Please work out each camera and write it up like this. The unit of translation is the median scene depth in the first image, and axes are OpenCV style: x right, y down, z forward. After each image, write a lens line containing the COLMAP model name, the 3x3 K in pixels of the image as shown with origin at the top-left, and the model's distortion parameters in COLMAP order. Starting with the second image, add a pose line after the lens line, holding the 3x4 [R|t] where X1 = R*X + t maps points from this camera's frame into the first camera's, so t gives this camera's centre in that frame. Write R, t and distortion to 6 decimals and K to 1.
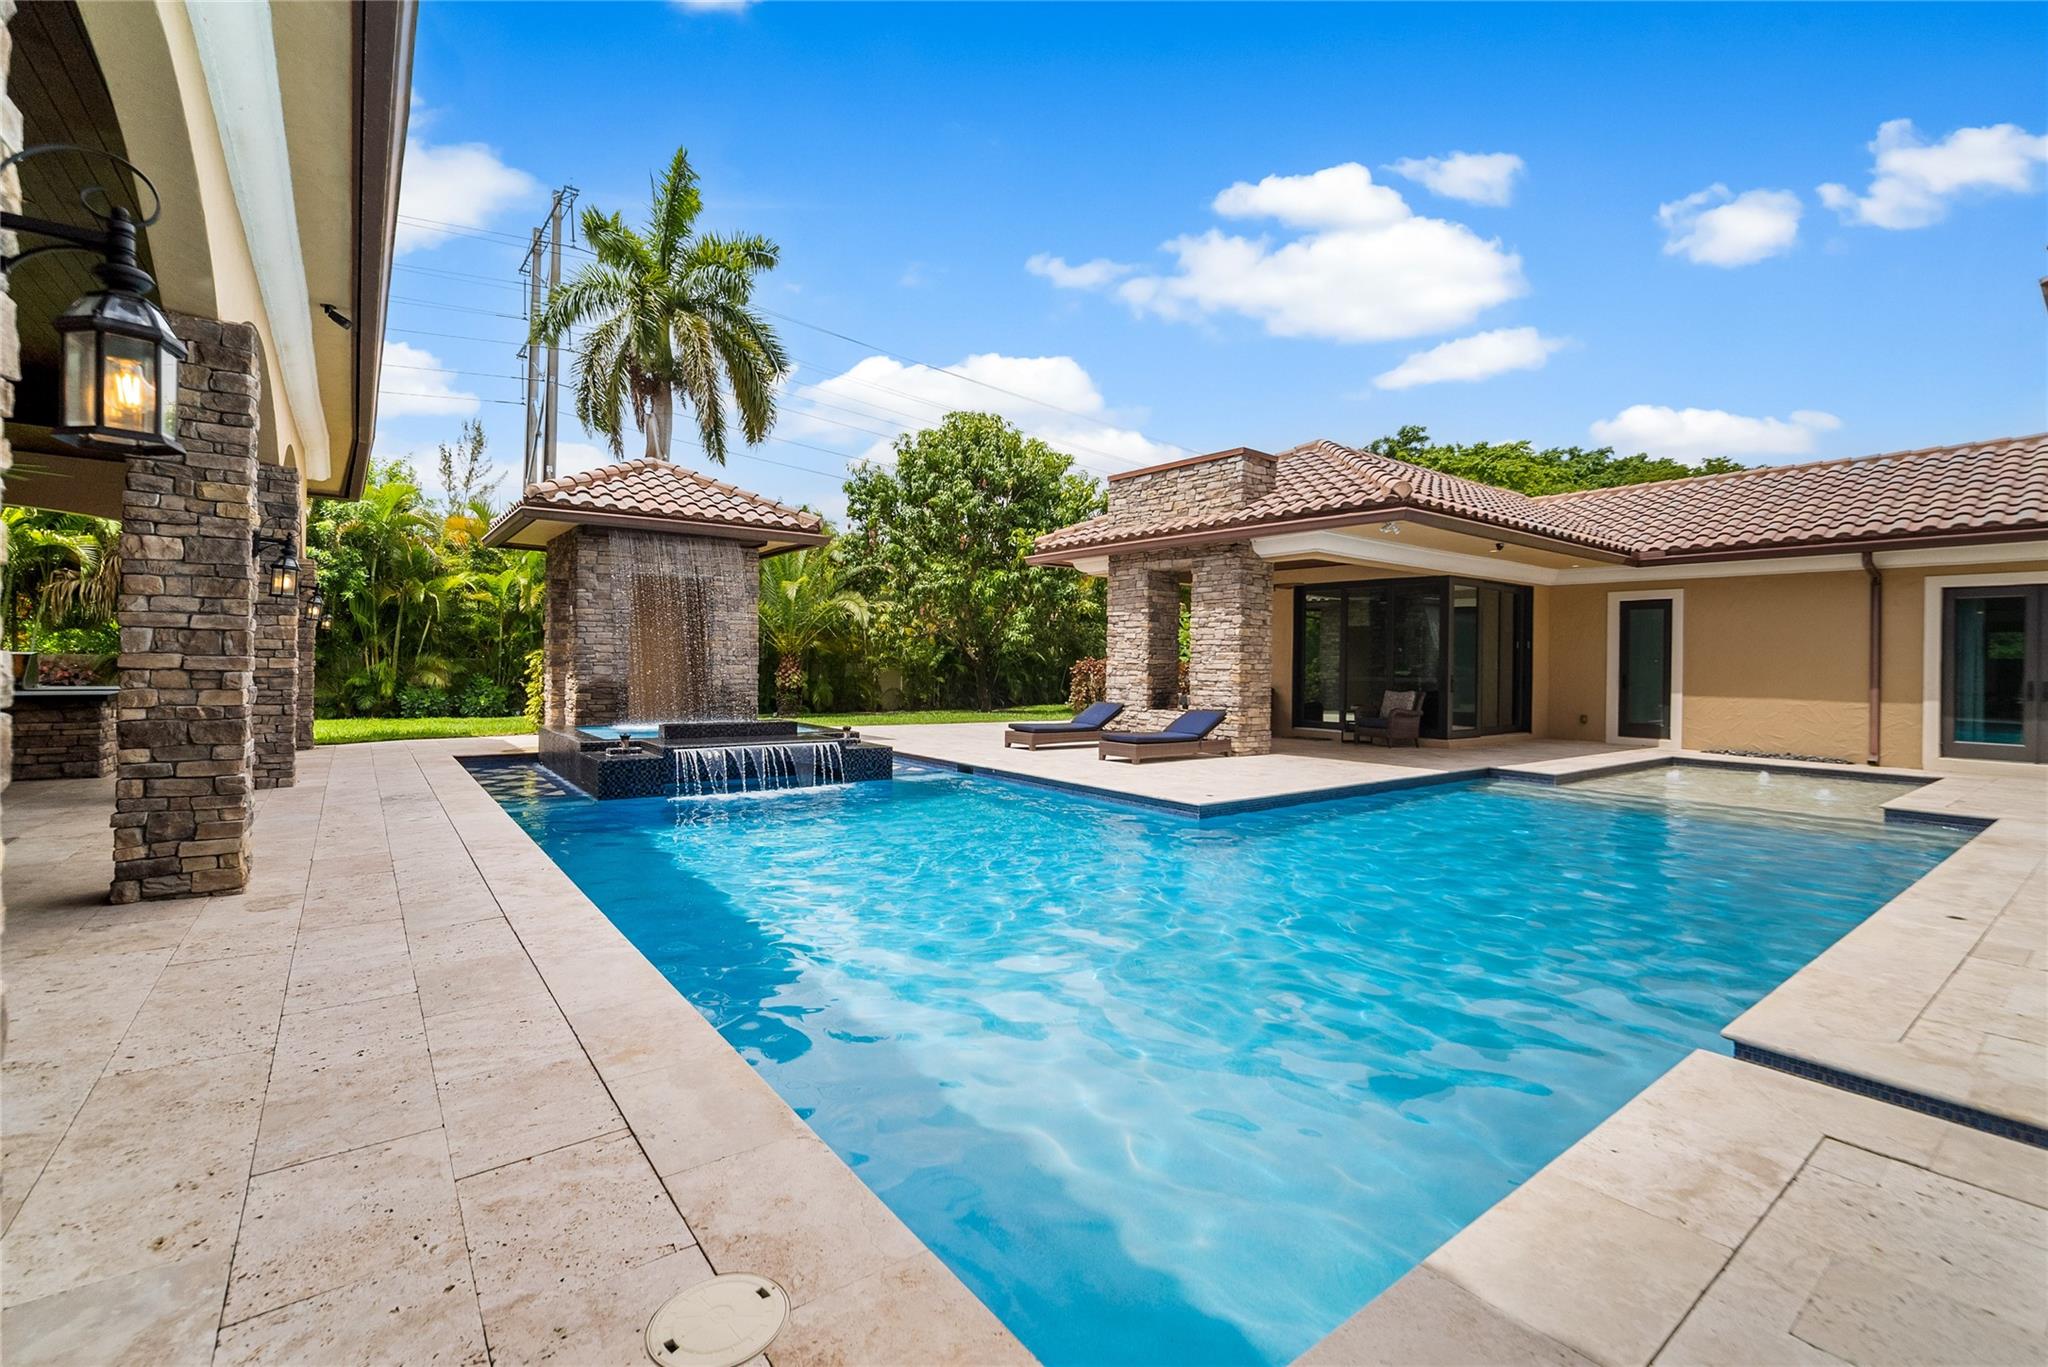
lens RADIAL K [[896.8, 0, 1026.8], [0, 896.8, 657.1], [0, 0, 1]] dist [-0.023996, 0.010569]
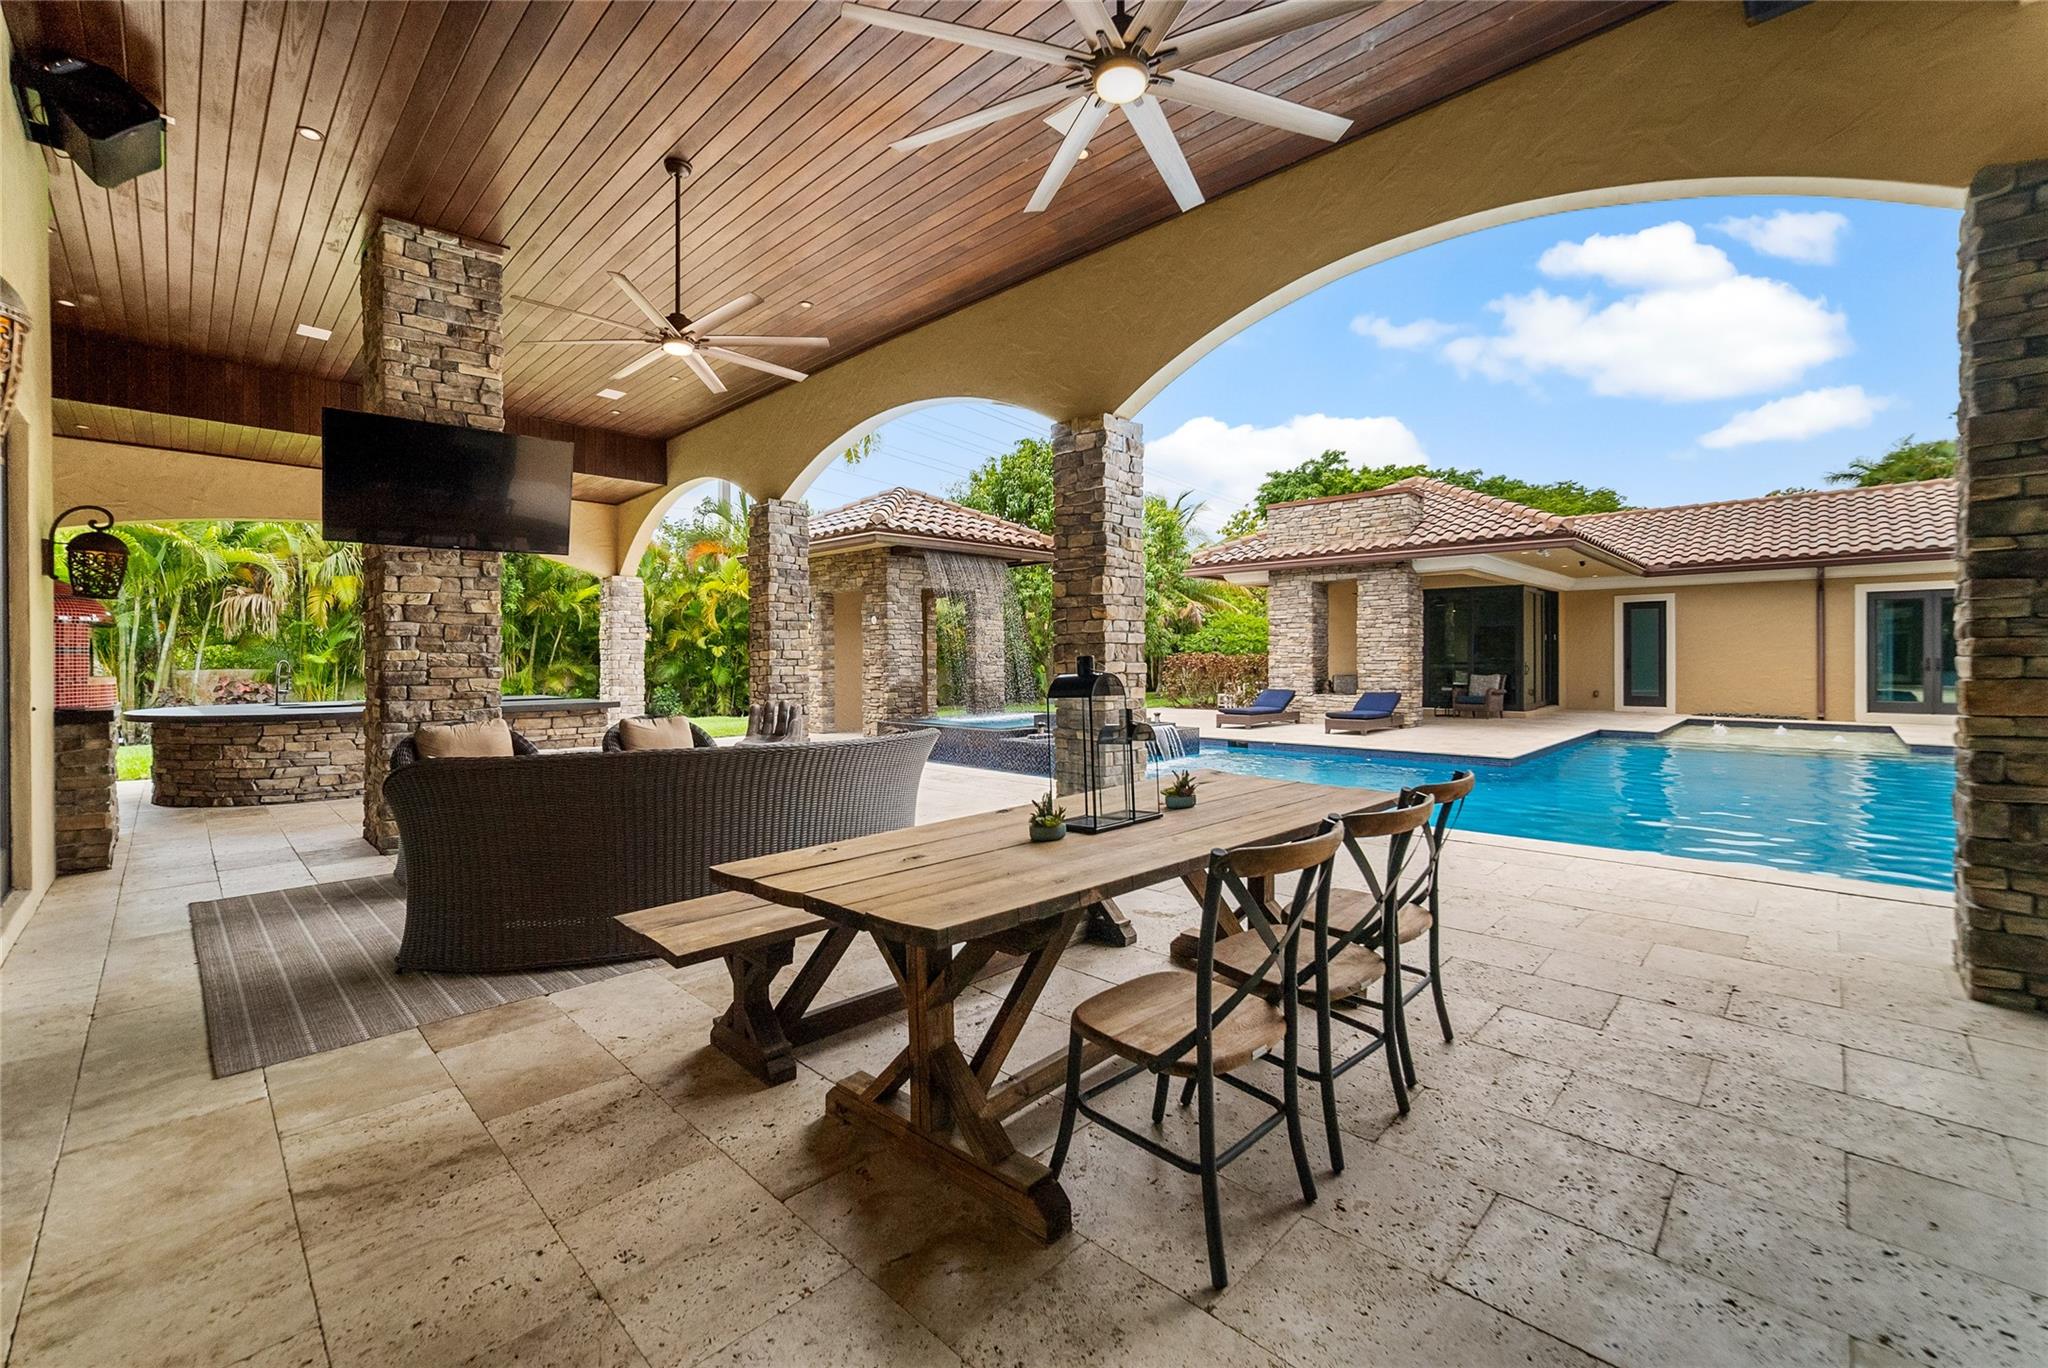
lens RADIAL K [[844.1, 0, 1024.7], [0, 844.1, 655.8], [0, 0, 1]] dist [-0.024389, 0.006616]
pose [[0.988861, -0.018921, 0.147633, -0.461781], [0.018413, 0.999819, 0.004808, -0.008254], [-0.147698, -0.002036, 0.989030, -0.101729]]
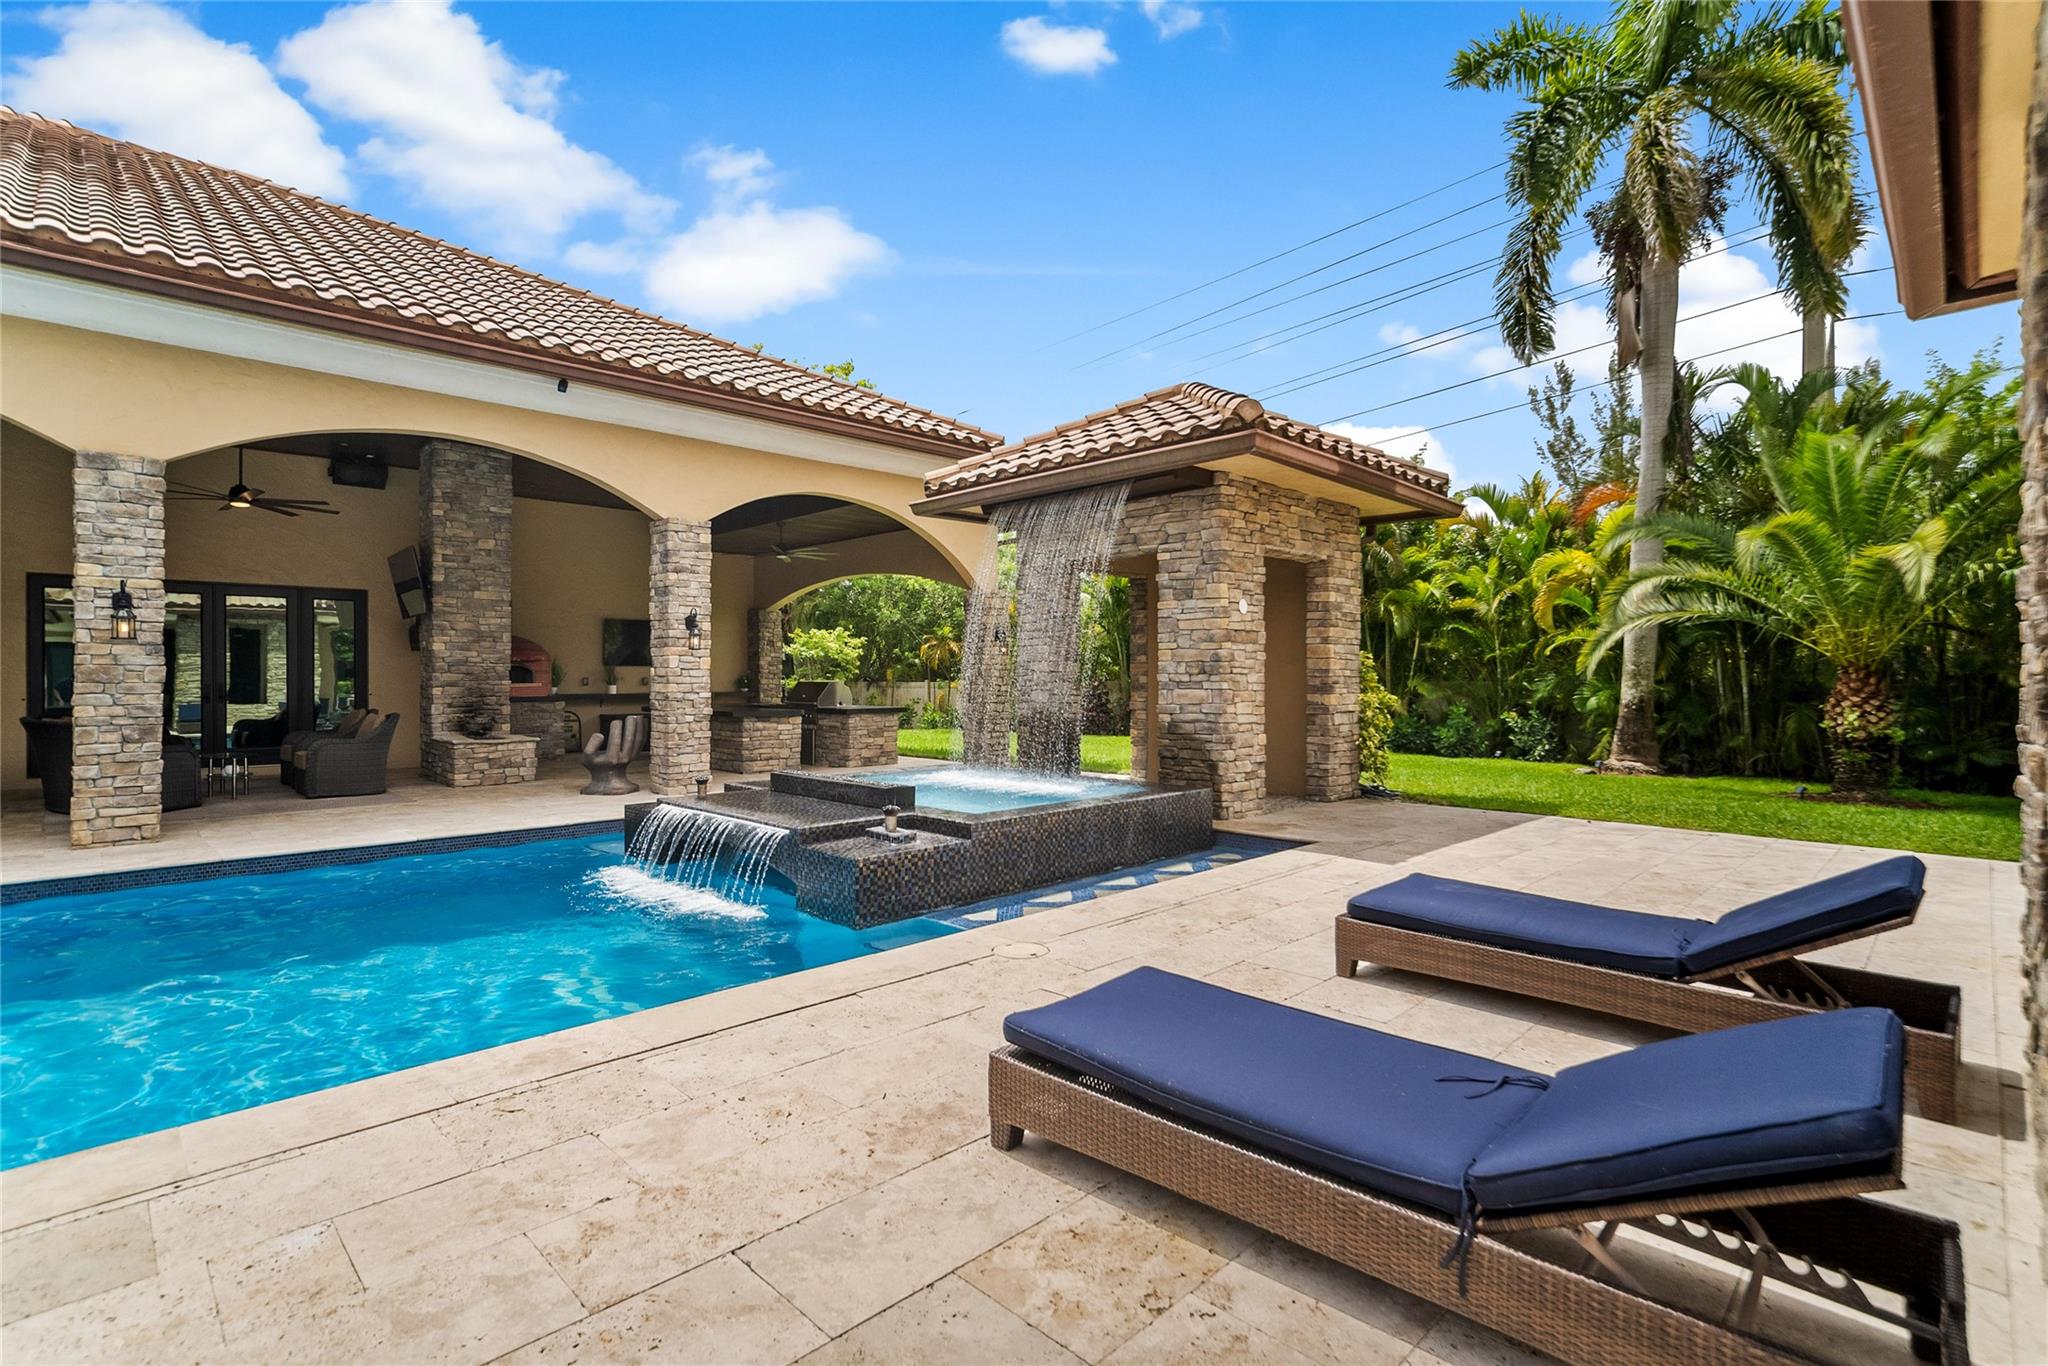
lens RADIAL K [[963.5, 0, 1021.5], [0, 963.5, 673.9], [0, 0, 1]] dist [-0.033669, 0.023922]
pose [[0.129625, -0.017417, -0.991410, 0.303835], [0.009092, 0.999825, -0.016376, 0.008754], [0.991521, -0.006891, 0.129760, 0.843386]]
